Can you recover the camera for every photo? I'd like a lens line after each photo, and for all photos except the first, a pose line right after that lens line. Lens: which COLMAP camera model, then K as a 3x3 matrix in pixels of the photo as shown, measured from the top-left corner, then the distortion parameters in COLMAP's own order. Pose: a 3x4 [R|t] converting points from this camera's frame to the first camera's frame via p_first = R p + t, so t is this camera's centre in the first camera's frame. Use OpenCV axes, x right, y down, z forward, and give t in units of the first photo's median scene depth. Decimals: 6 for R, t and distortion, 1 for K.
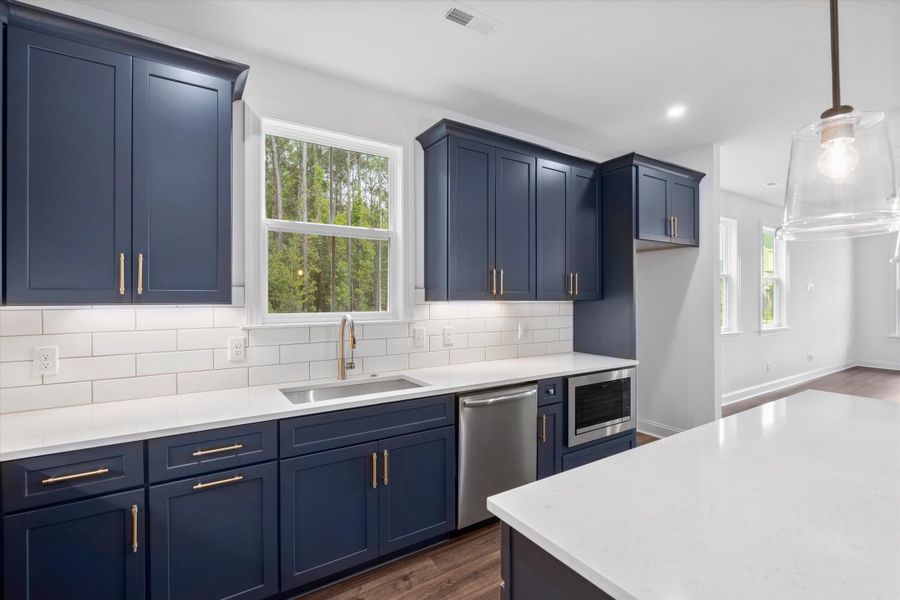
lens RADIAL K [[419.8, 0, 450.0], [0, 419.8, 300.0], [0, 0, 1]] dist [-0.010867, 0.000067]
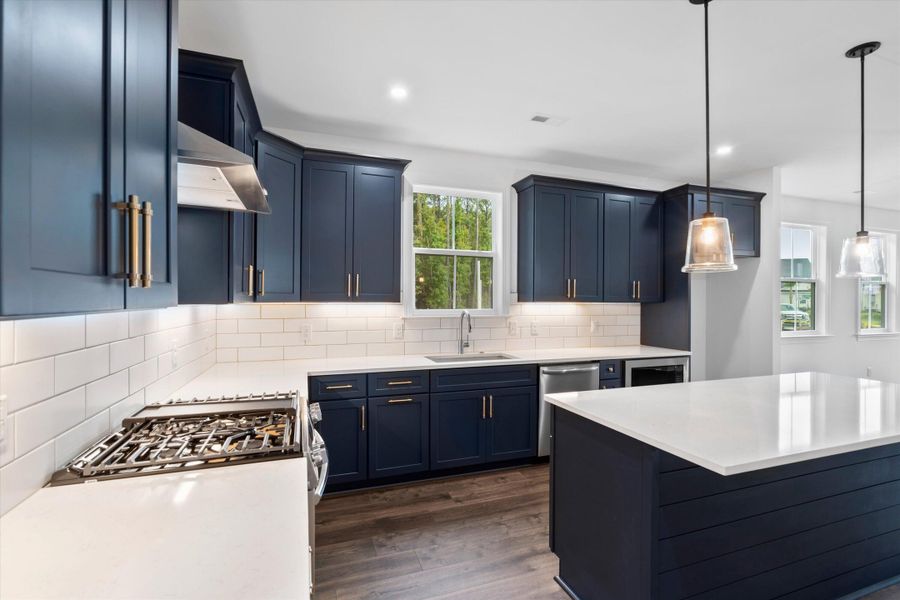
lens RADIAL K [[419.8, 0, 450.0], [0, 419.8, 300.0], [0, 0, 1]] dist [-0.010867, 0.000067]
pose [[0.974424, 0.007311, -0.224597, 0.036194], [-0.008286, 0.999960, -0.003401, 0.002618], [0.224563, 0.005175, 0.974446, -0.426321]]
